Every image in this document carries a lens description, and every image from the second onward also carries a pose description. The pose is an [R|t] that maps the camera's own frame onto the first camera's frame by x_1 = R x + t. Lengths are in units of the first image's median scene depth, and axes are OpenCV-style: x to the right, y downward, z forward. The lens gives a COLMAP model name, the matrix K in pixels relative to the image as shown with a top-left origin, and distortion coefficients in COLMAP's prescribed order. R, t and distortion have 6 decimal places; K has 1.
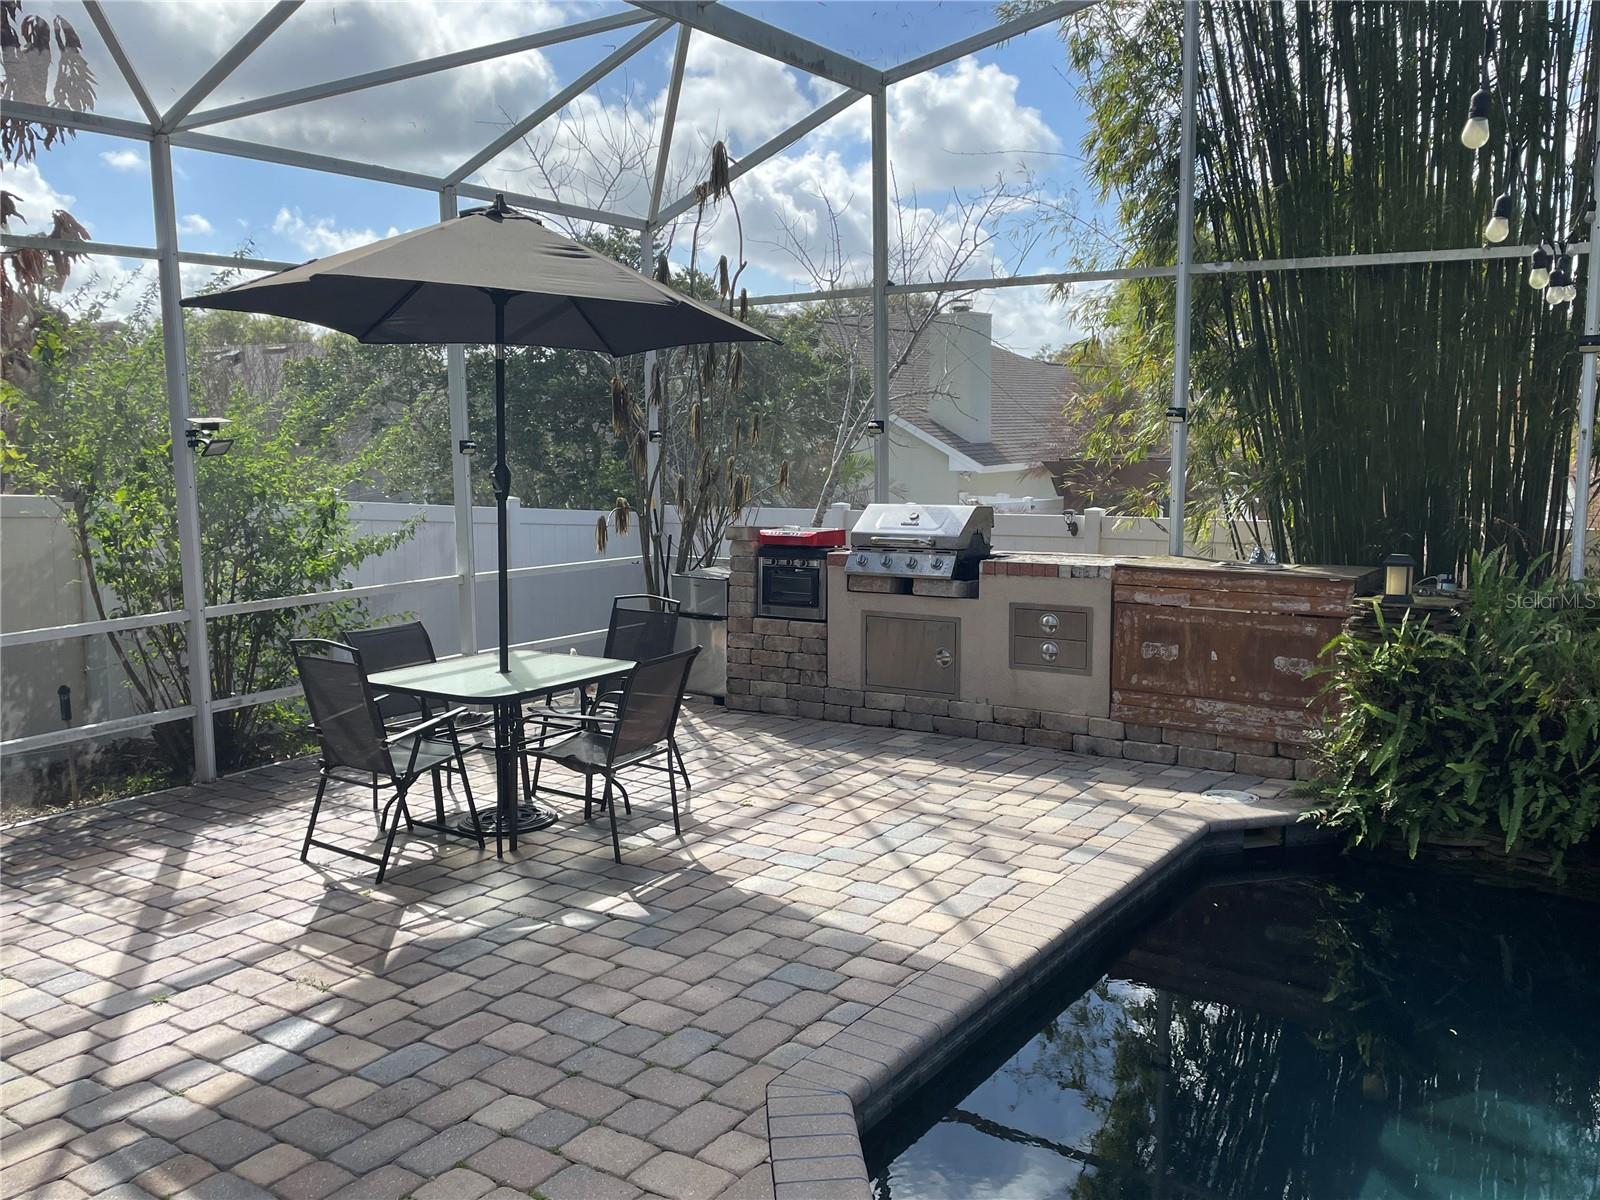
lens RADIAL K [[1346.8, 0, 798.8], [0, 1346.8, 599.3], [0, 0, 1]] dist [0.070512, -0.000639]
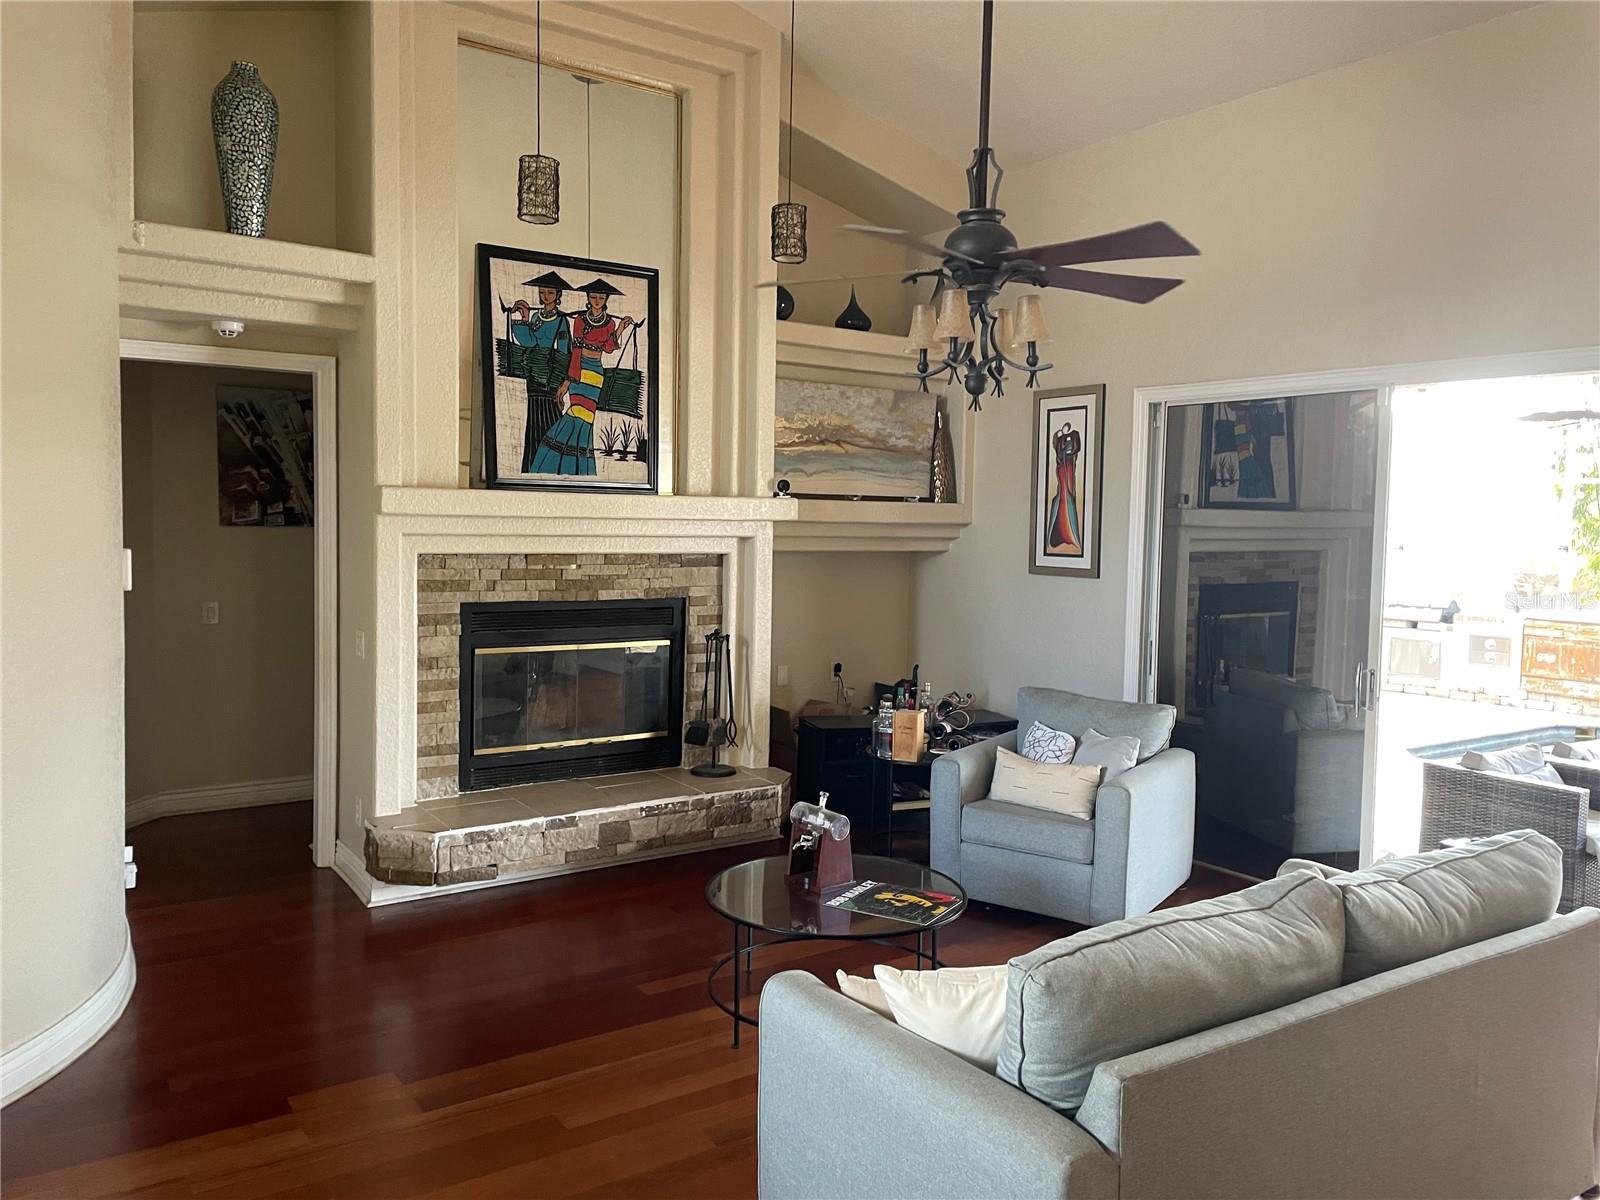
lens RADIAL K [[1200.2, 0, 814.0], [0, 1200.2, 587.0], [0, 0, 1]] dist [0.085915, -0.107368]
pose [[0.933130, 0.052025, -0.355755, -0.128515], [-0.079243, 0.994903, -0.062359, 0.131993], [0.350697, 0.086380, 0.932497, -1.163815]]
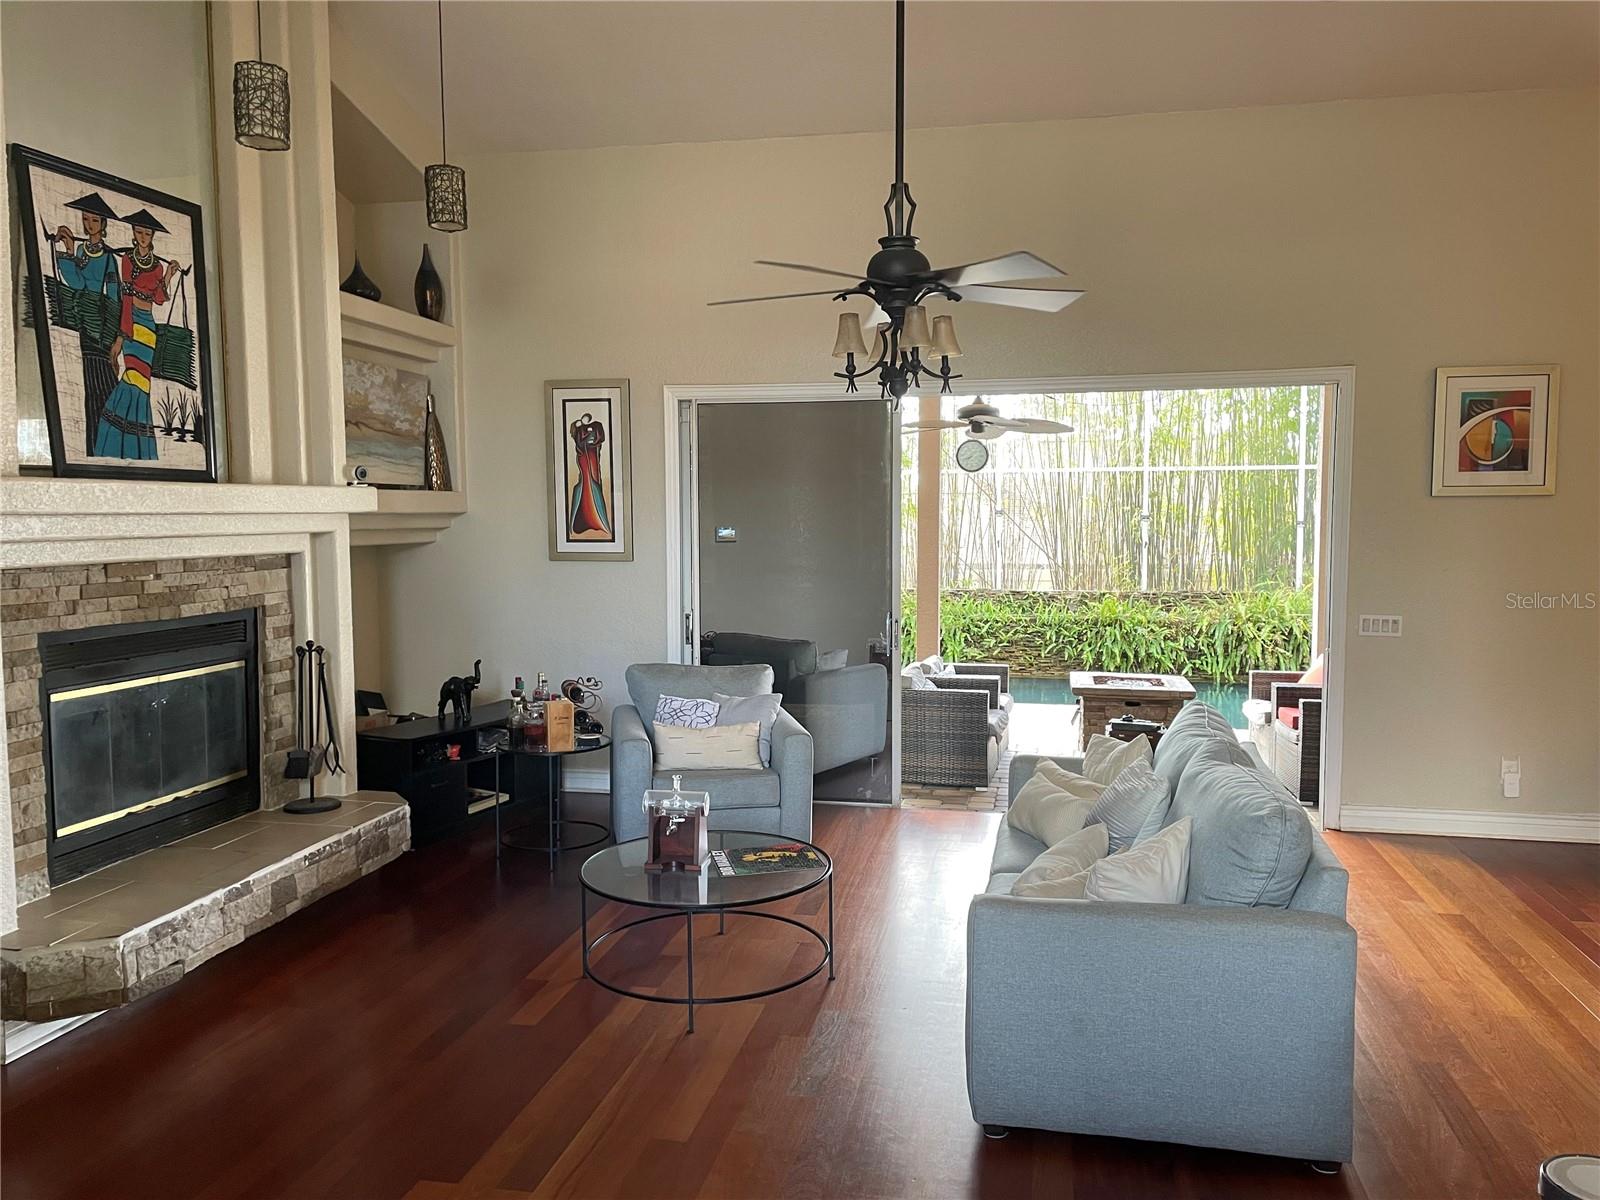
lens RADIAL K [[1200.2, 0, 813.3], [0, 1200.2, 601.2], [0, 0, 1]] dist [0.085915, -0.107368]
pose [[0.919574, -0.019891, 0.392413, -0.479367], [0.044677, 0.997534, -0.054132, 0.143036], [-0.390368, 0.067310, 0.918195, -1.188539]]
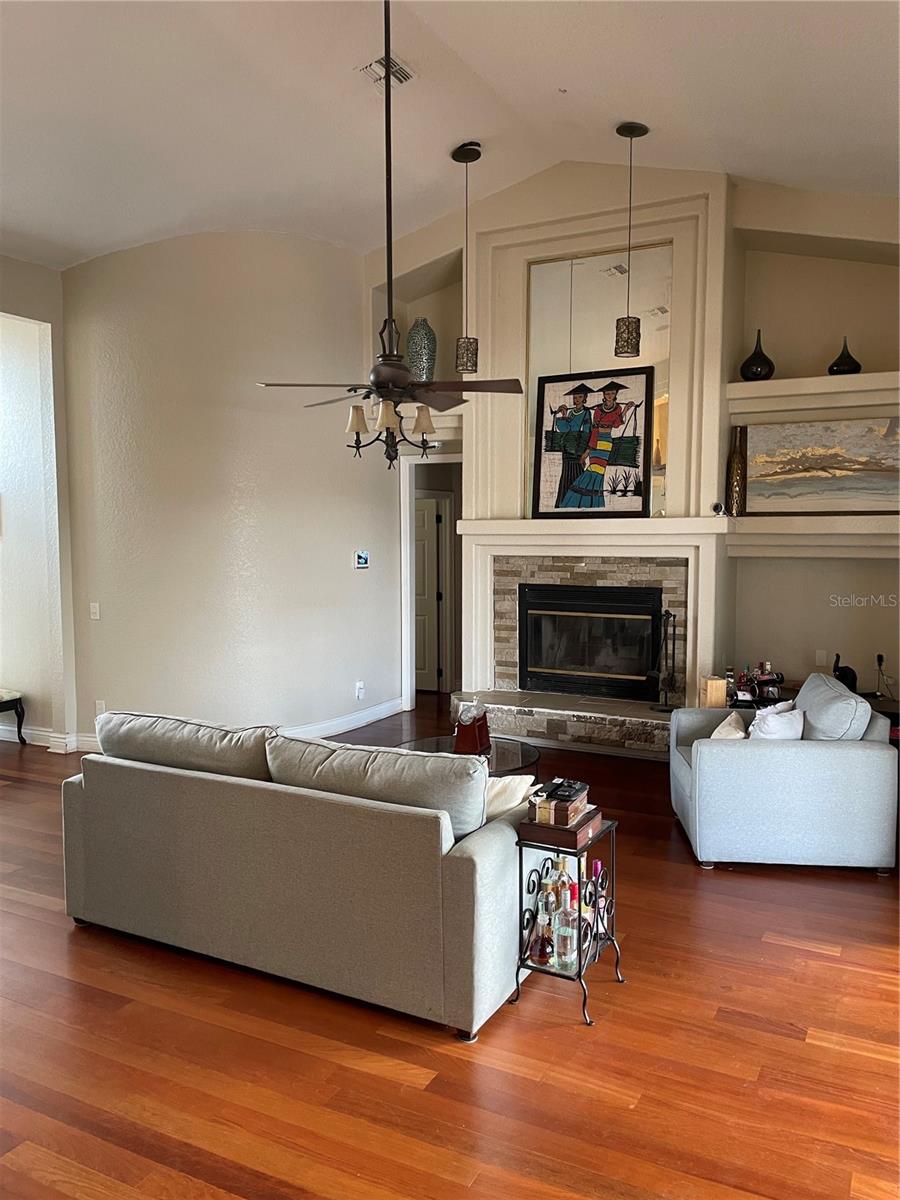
lens RADIAL K [[900.2, 0, 448.2], [0, 900.2, 600.0], [0, 0, 1]] dist [0.085915, -0.107368]
pose [[0.115737, 0.090177, -0.989178, 0.360821], [-0.133902, 0.988196, 0.074421, 0.069181], [0.984213, 0.123840, 0.126446, -0.754748]]
